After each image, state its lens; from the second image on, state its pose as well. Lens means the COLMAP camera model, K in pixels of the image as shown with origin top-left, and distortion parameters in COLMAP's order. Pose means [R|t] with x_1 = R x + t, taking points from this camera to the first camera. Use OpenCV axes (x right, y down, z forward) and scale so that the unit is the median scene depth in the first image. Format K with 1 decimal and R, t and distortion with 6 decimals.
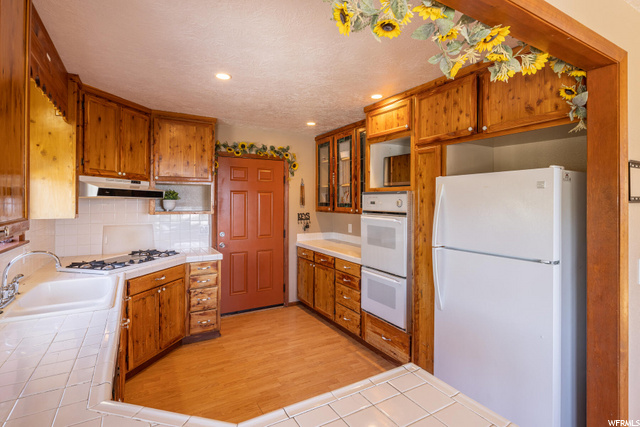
lens RADIAL K [[319.9, 0, 319.7], [0, 319.9, 202.0], [0, 0, 1]] dist [-0.003365, -0.000359]
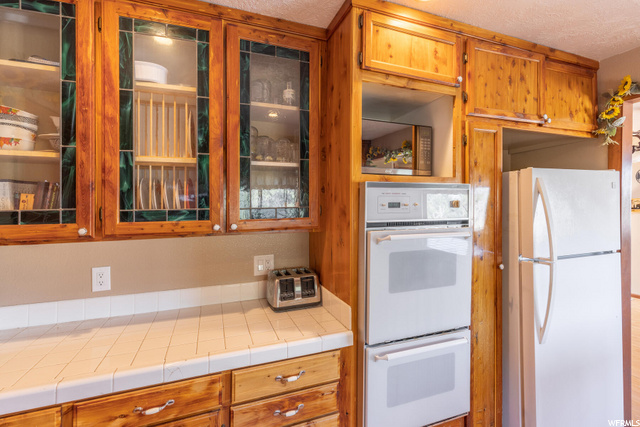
lens RADIAL K [[288.7, 0, 317.4], [0, 288.7, 205.2], [0, 0, 1]] dist [0.001410, 0.001022]
pose [[0.168954, -0.007715, 0.985594, -0.251034], [0.012954, 0.999900, 0.005606, -0.000957], [-0.985539, 0.011821, 0.169037, 0.923288]]
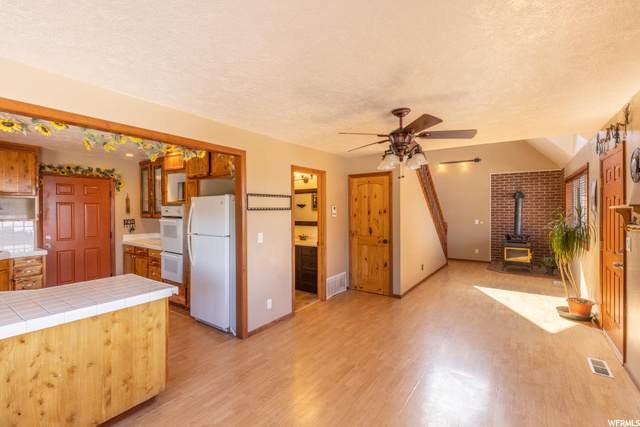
lens RADIAL K [[288.7, 0, 318.9], [0, 288.7, 213.0], [0, 0, 1]] dist [0.001410, 0.001022]
pose [[0.909919, -0.010731, 0.414646, 0.230457], [0.006520, 0.999912, 0.011571, 0.000186], [-0.414734, -0.007826, 0.909909, -0.569206]]
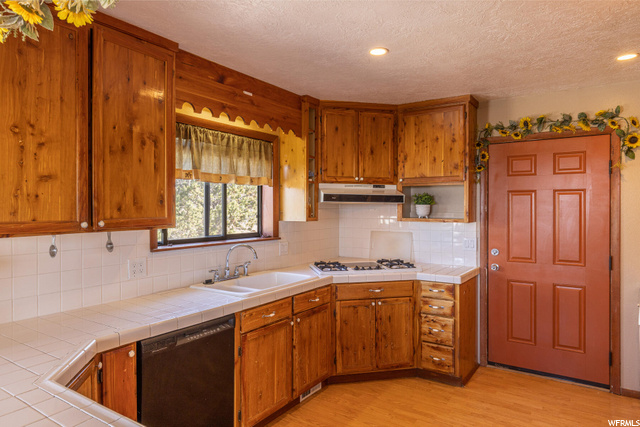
lens RADIAL K [[400.5, 0, 322.5], [0, 400.5, 211.0], [0, 0, 1]] dist [0.002483, 0.000465]
pose [[0.443948, 0.005596, -0.896035, 0.392678], [0.000260, 0.999980, 0.006373, 0.003536], [0.896052, -0.003062, 0.443938, 0.300455]]
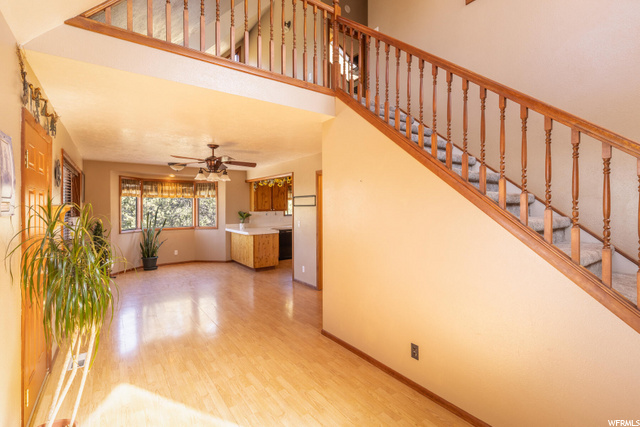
lens RADIAL K [[288.7, 0, 320.6], [0, 288.7, 207.4], [0, 0, 1]] dist [0.001410, 0.001022]
pose [[0.101936, 0.004184, -0.994782, 2.089597], [0.004034, 0.999981, 0.004620, -0.000467], [0.994783, -0.004483, 0.101918, 0.406461]]
